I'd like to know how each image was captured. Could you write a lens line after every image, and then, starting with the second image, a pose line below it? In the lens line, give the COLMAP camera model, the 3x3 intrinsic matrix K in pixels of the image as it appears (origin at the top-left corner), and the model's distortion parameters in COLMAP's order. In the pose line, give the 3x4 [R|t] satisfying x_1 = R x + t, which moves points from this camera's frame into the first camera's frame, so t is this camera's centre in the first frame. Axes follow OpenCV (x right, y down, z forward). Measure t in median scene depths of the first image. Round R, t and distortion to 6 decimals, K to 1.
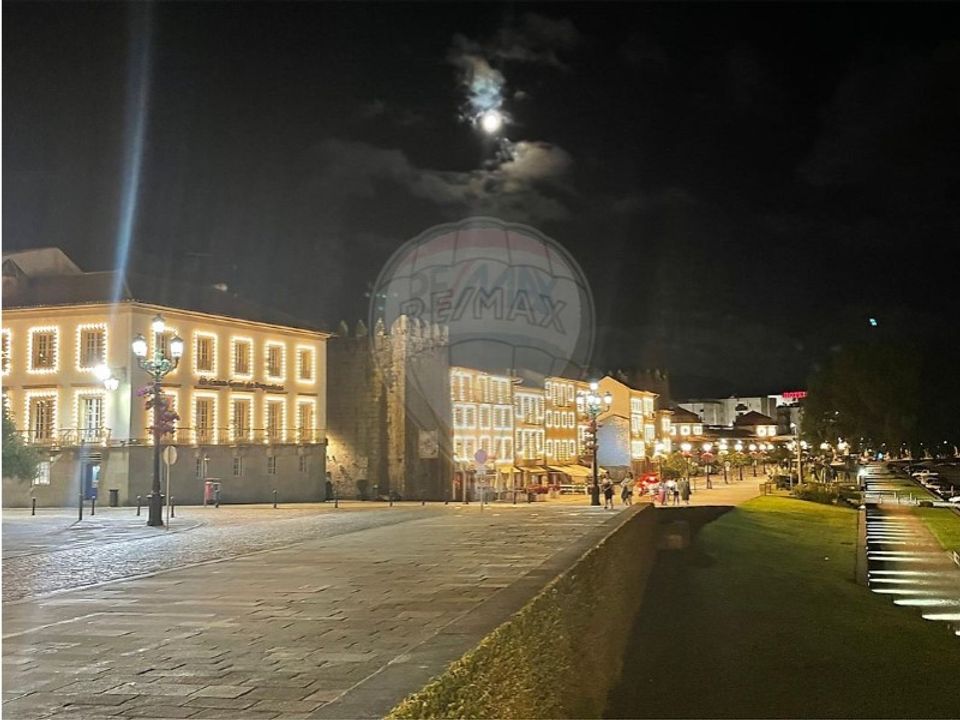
lens RADIAL K [[1220.9, 0, 480.0], [0, 1220.9, 360.0], [0, 0, 1]] dist [-0.002042, -0.025910]
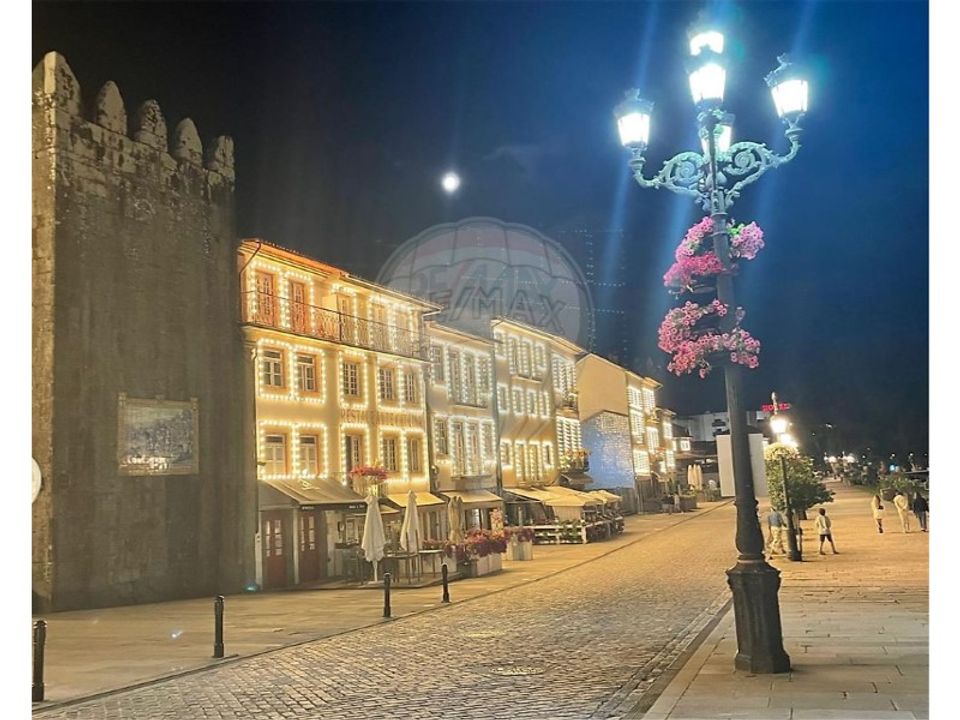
lens RADIAL K [[1220.9, 0, 480.0], [0, 1220.9, 360.0], [0, 0, 1]] dist [-0.002042, -0.025910]
pose [[0.998455, -0.041887, 0.036515, 0.031022], [0.042895, 0.998708, -0.027252, 0.049617], [-0.035327, 0.028776, 0.998961, 0.526248]]
